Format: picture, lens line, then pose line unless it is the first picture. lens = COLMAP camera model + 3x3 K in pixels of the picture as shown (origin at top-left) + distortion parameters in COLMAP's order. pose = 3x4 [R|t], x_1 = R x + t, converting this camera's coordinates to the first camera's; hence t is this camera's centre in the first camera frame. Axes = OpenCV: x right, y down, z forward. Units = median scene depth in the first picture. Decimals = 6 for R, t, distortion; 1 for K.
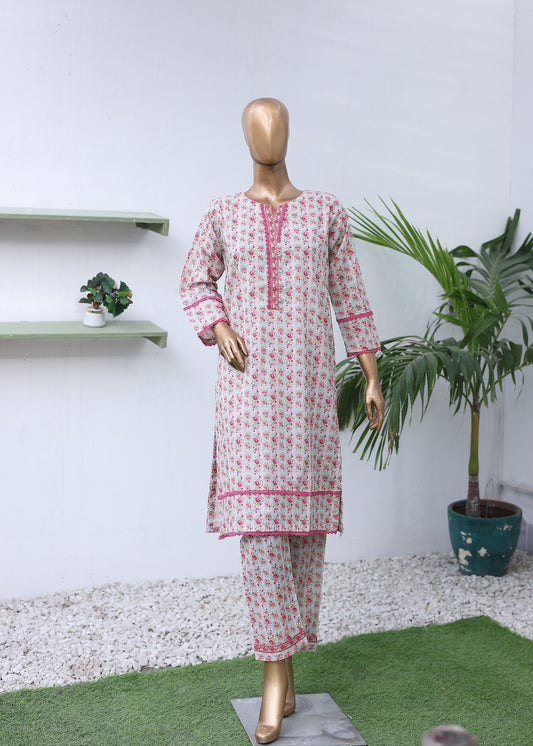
lens RADIAL K [[1111.8, 0, 269.9], [0, 1111.8, 366.7], [0, 0, 1]] dist [-0.021588, 0.000000]
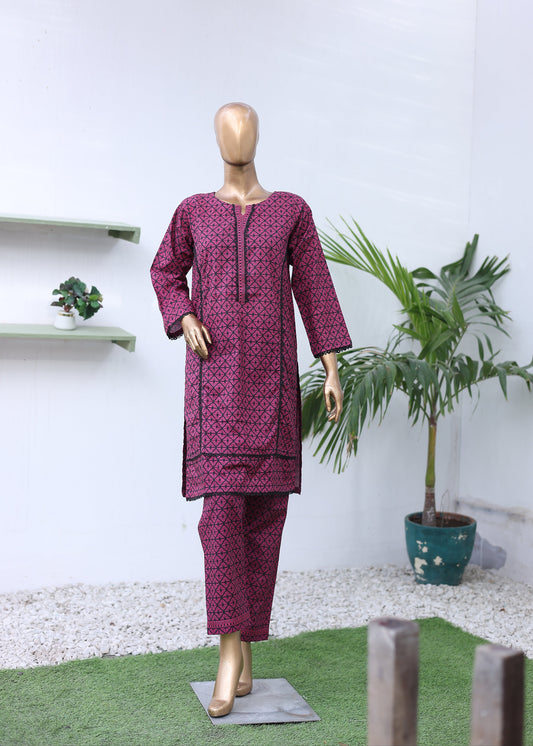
lens RADIAL K [[1111.8, 0, 270.9], [0, 1111.8, 367.5], [0, 0, 1]] dist [-0.021588, 0.000000]
pose [[0.999264, 0.021118, 0.032014, 0.000671], [-0.019461, 0.998497, -0.051233, 0.050637], [-0.033047, 0.050572, 0.998173, -0.034598]]
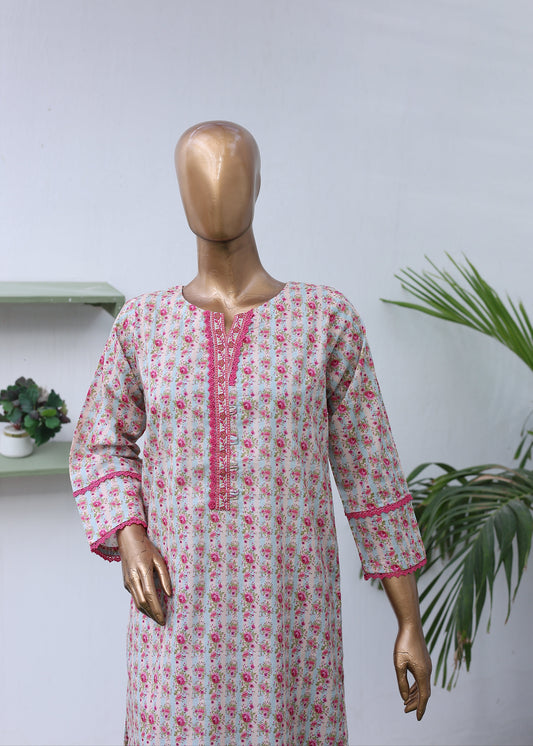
lens RADIAL K [[1111.8, 0, 285.0], [0, 1111.8, 345.5], [0, 0, 1]] dist [-0.021588, 0.000000]
pose [[0.996721, 0.001561, -0.080894, 0.061582], [-0.003073, 0.999823, -0.018570, -0.095507], [0.080851, 0.018757, 0.996550, 0.360189]]
